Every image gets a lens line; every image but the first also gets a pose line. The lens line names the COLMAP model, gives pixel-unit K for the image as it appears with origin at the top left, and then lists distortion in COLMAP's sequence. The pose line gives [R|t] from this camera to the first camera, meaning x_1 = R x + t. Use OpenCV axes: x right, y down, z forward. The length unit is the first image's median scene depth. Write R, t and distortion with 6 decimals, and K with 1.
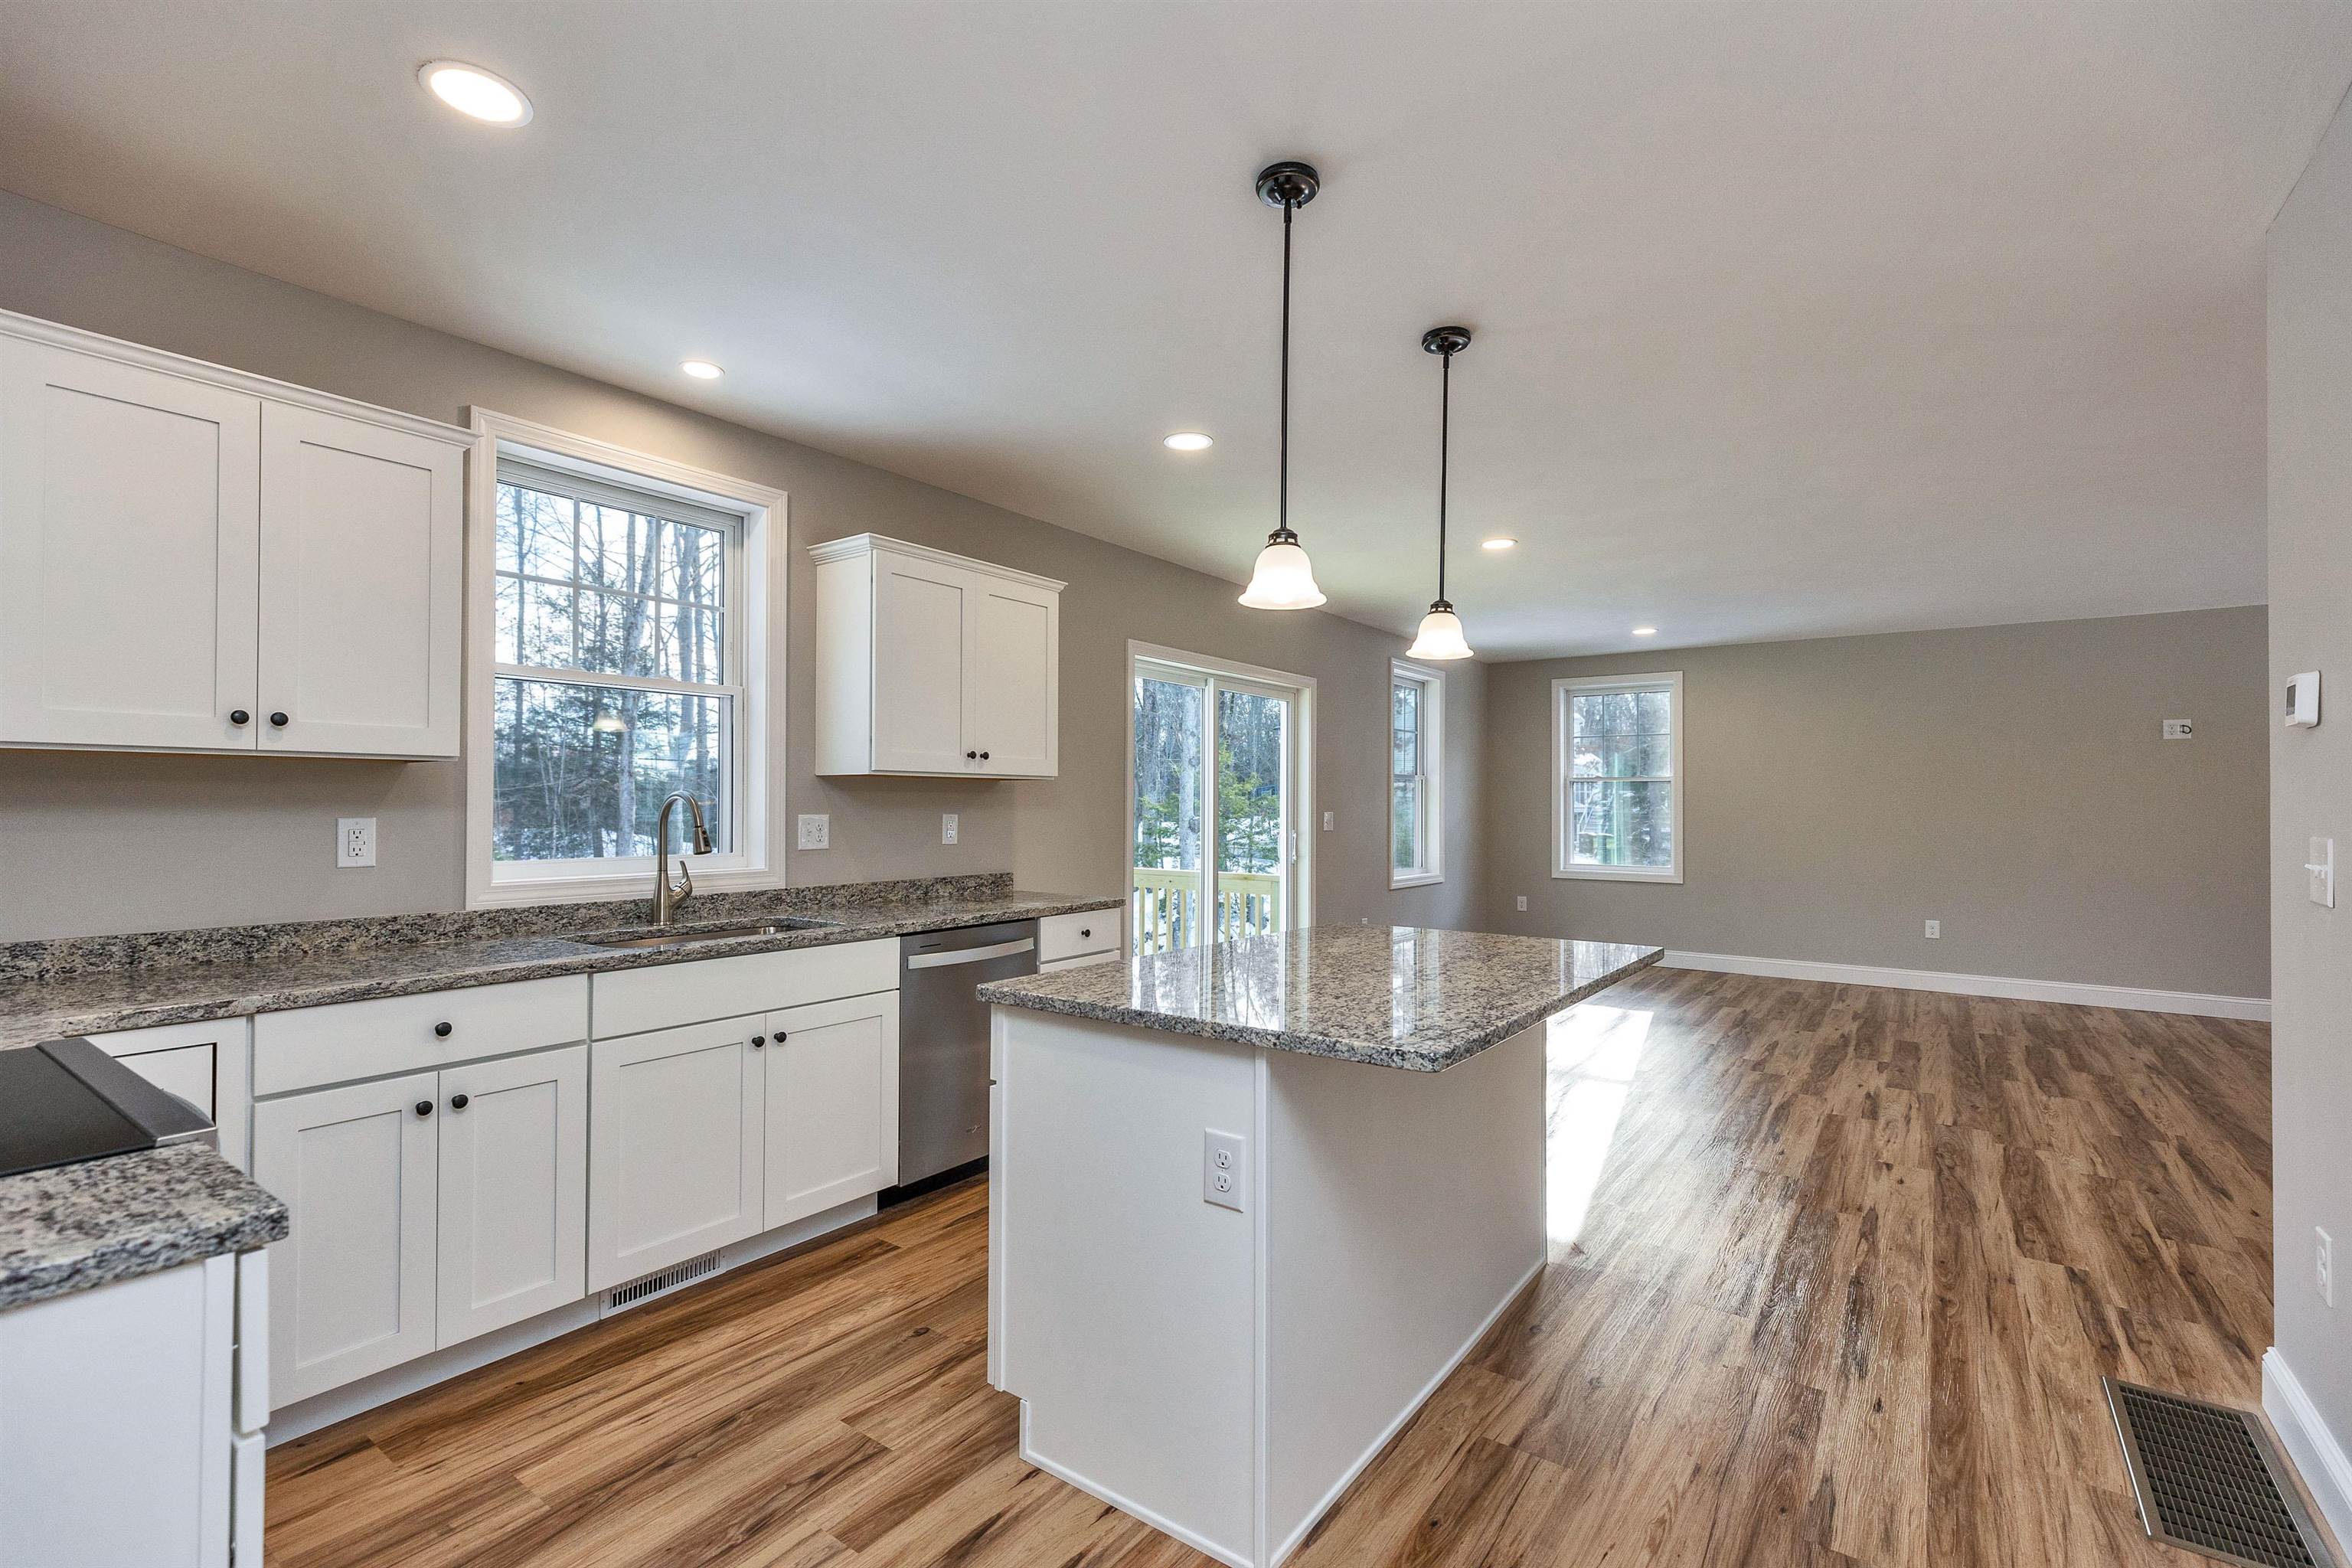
lens RADIAL K [[1065.5, 0, 1172.6], [0, 1065.5, 794.0], [0, 0, 1]] dist [0.003322, 0.000620]
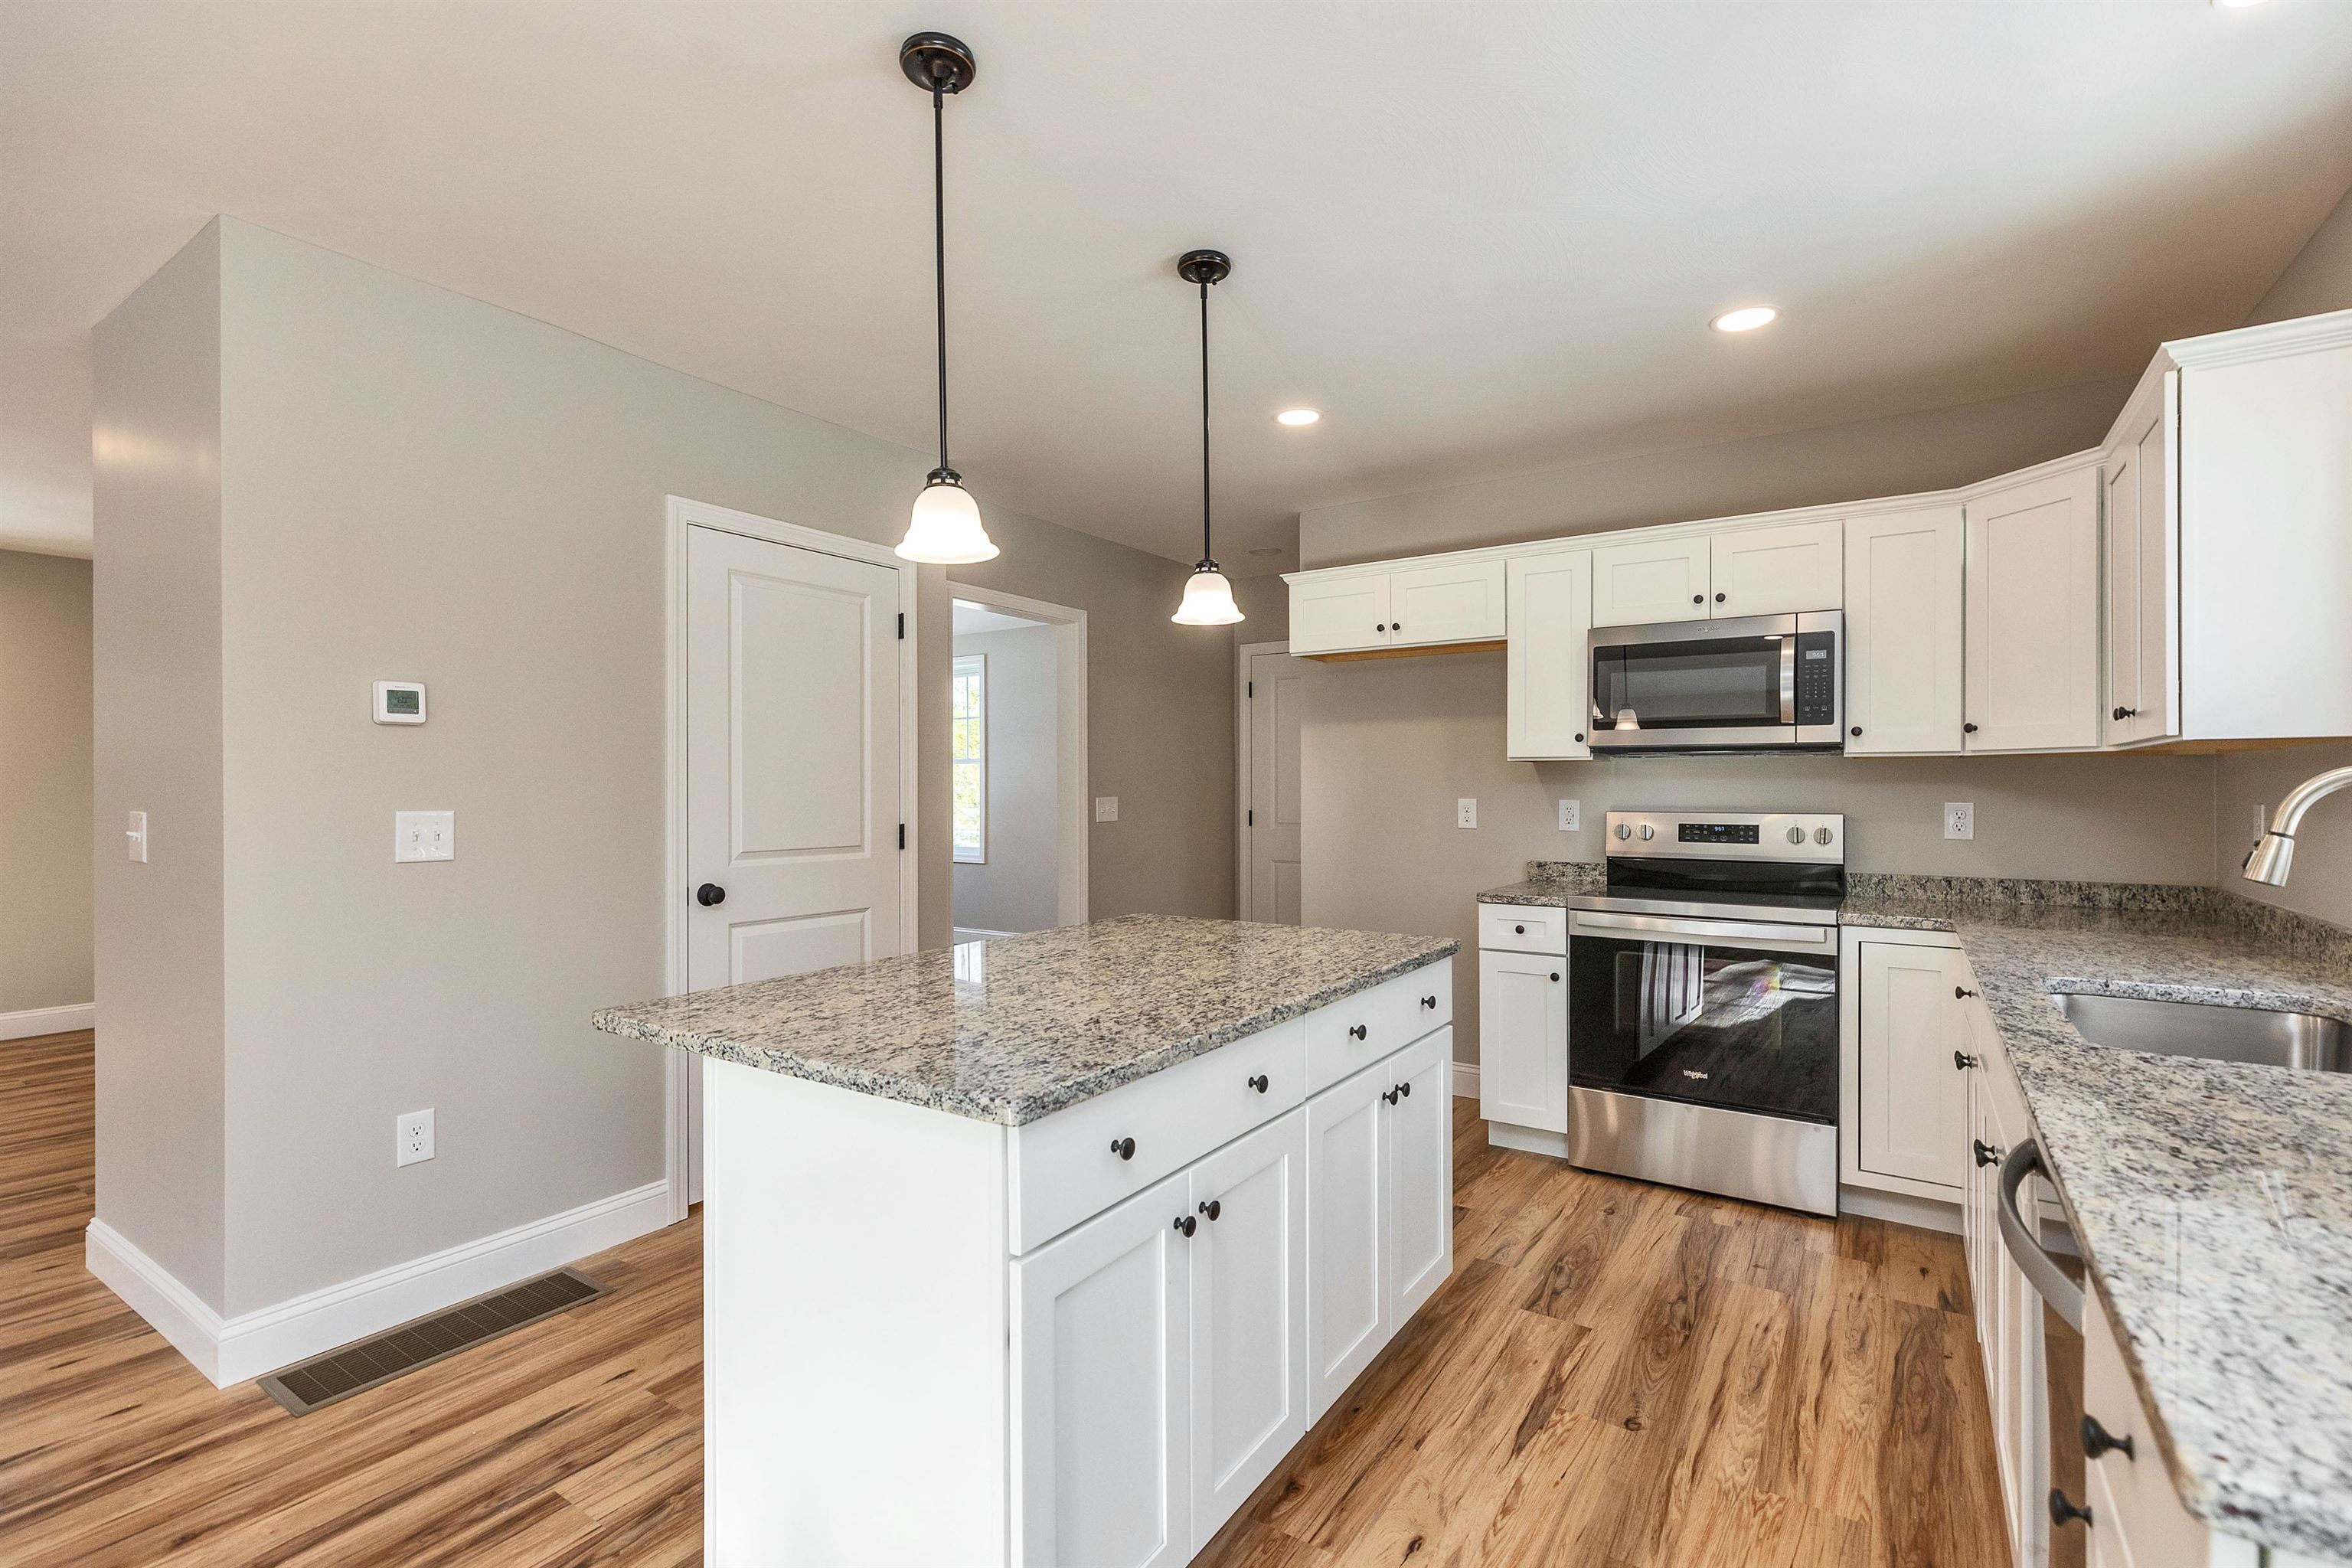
lens RADIAL K [[1065.5, 0, 1177.8], [0, 1065.5, 794.2], [0, 0, 1]] dist [0.003322, 0.000620]
pose [[-0.999316, -0.001989, -0.036927, 0.157348], [-0.001866, 0.999993, -0.003368, 0.019009], [0.036933, -0.003296, -0.999312, 1.923372]]
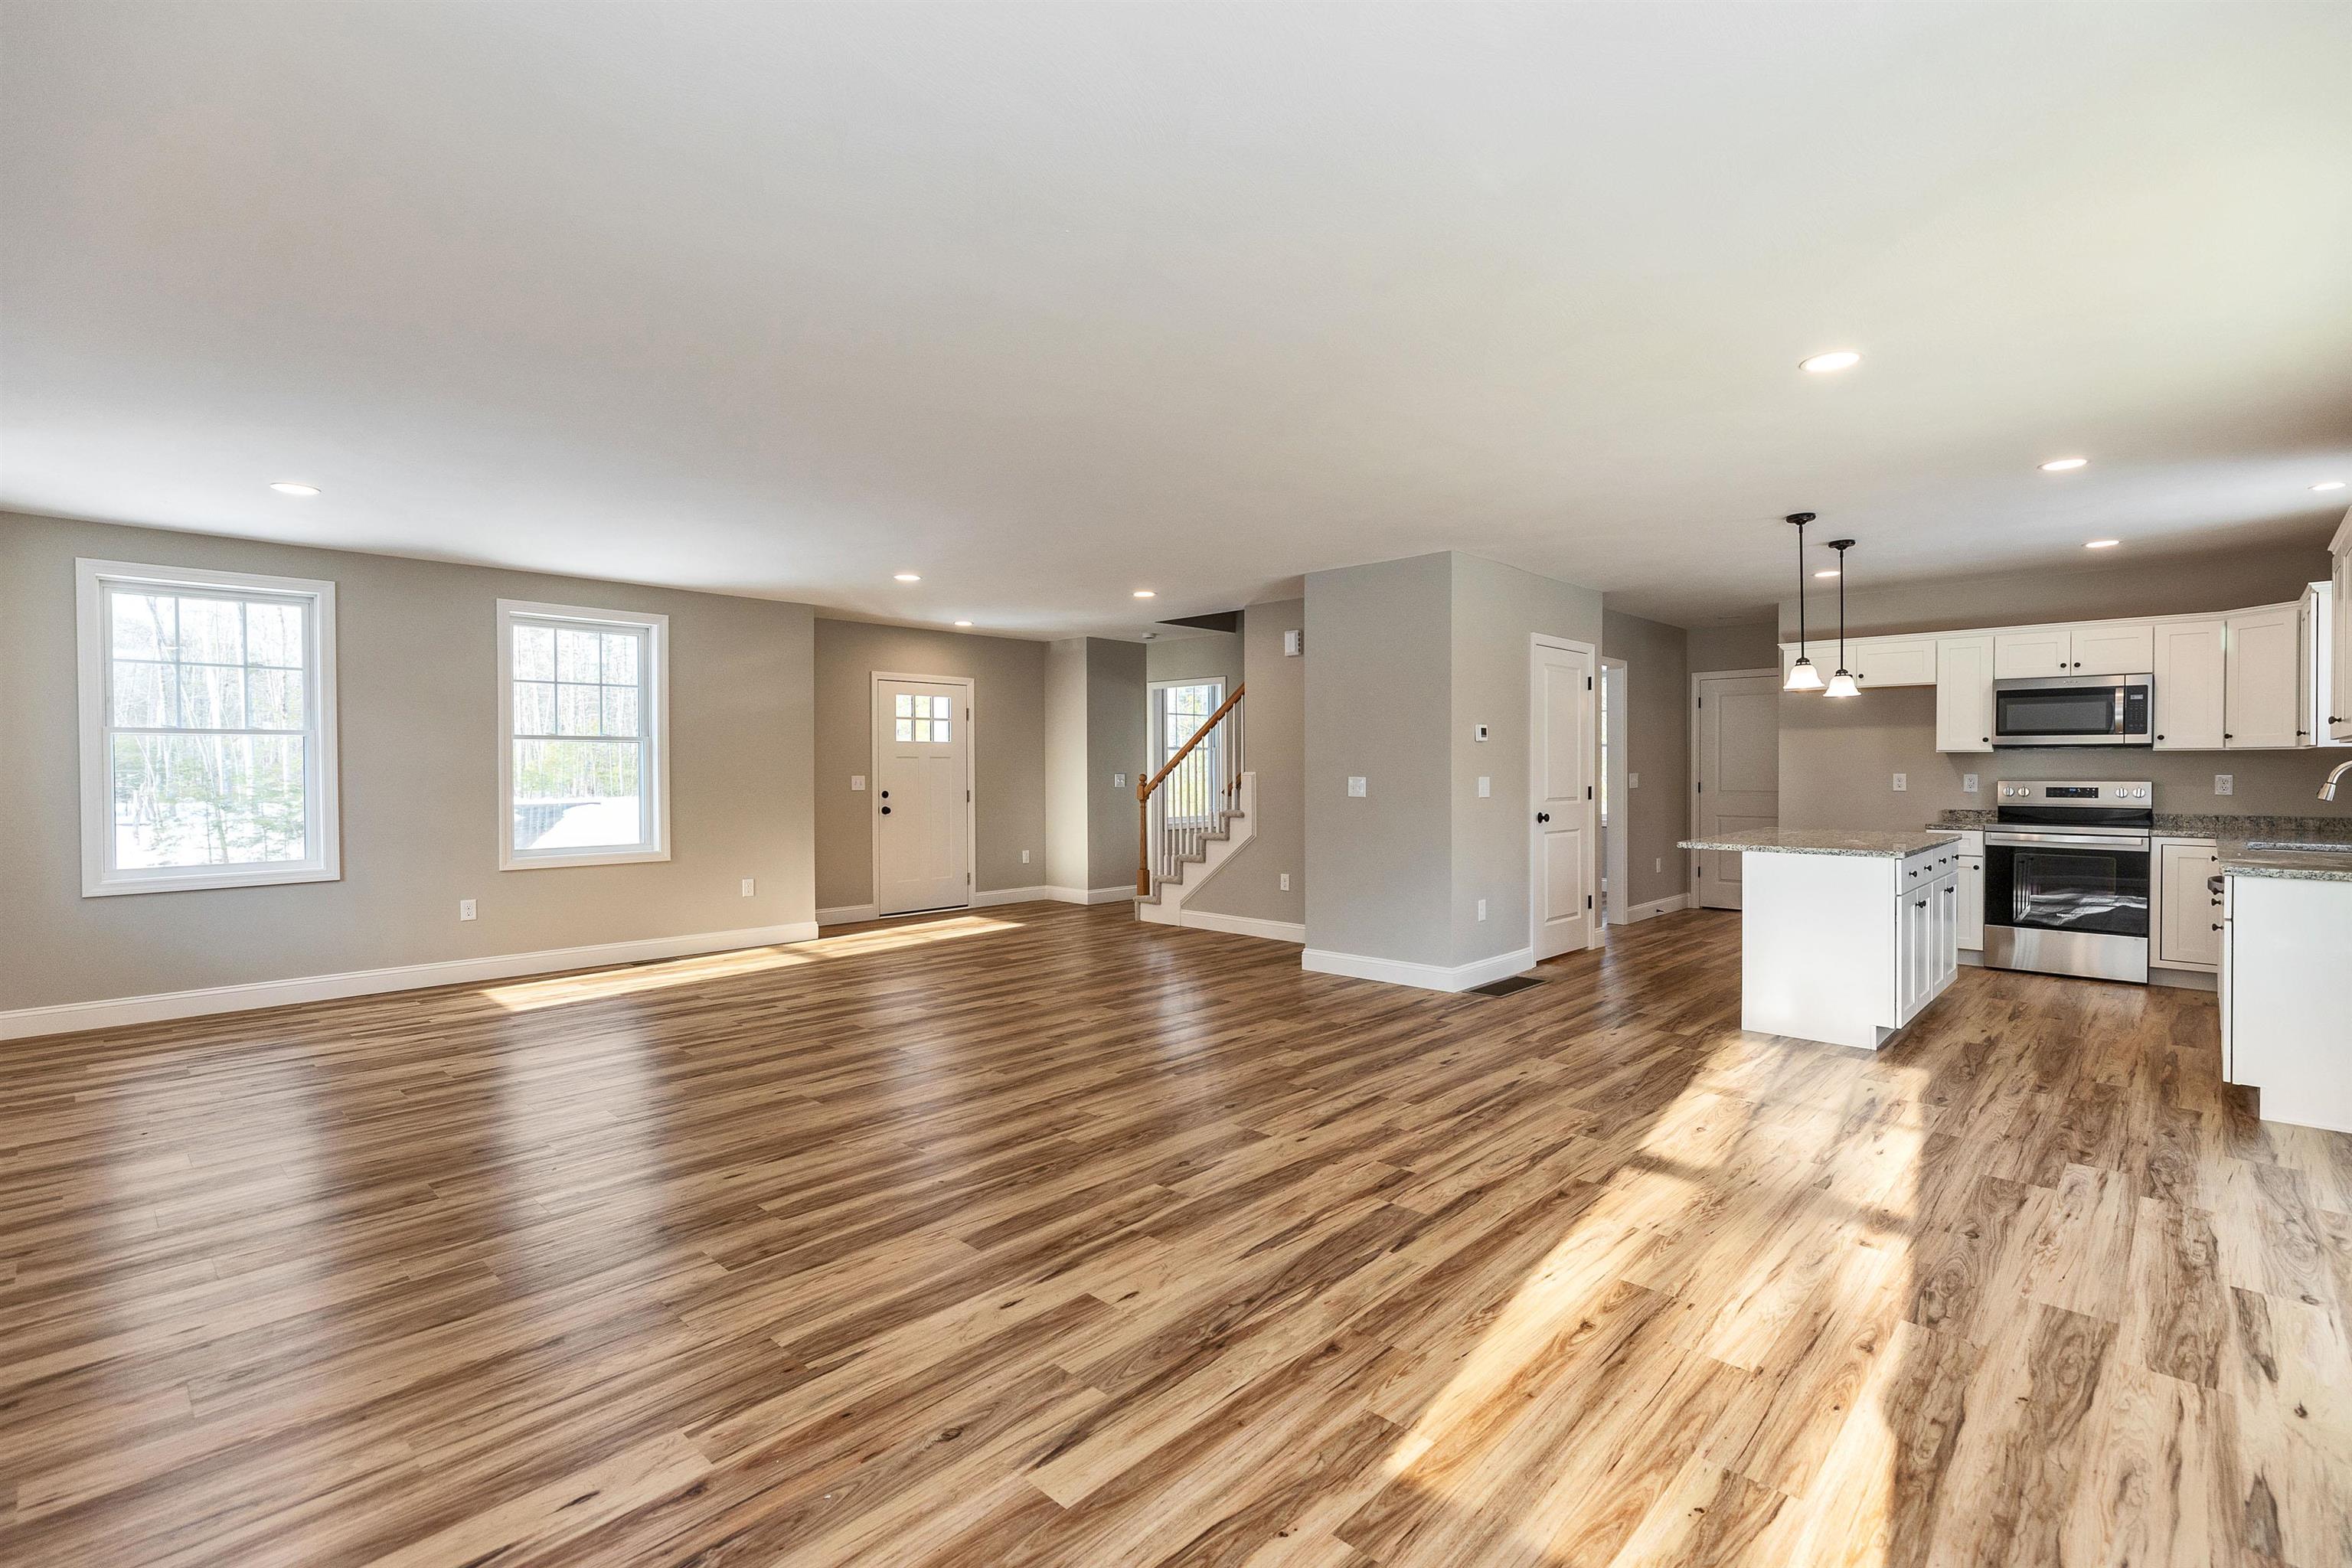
lens RADIAL K [[1065.5, 0, 1181.8], [0, 1065.5, 782.0], [0, 0, 1]] dist [0.003322, 0.000620]
pose [[-0.990794, -0.004171, 0.135316, 1.209362], [-0.003692, 0.999986, 0.003789, 0.038772], [-0.135330, 0.003255, -0.990795, 3.436517]]
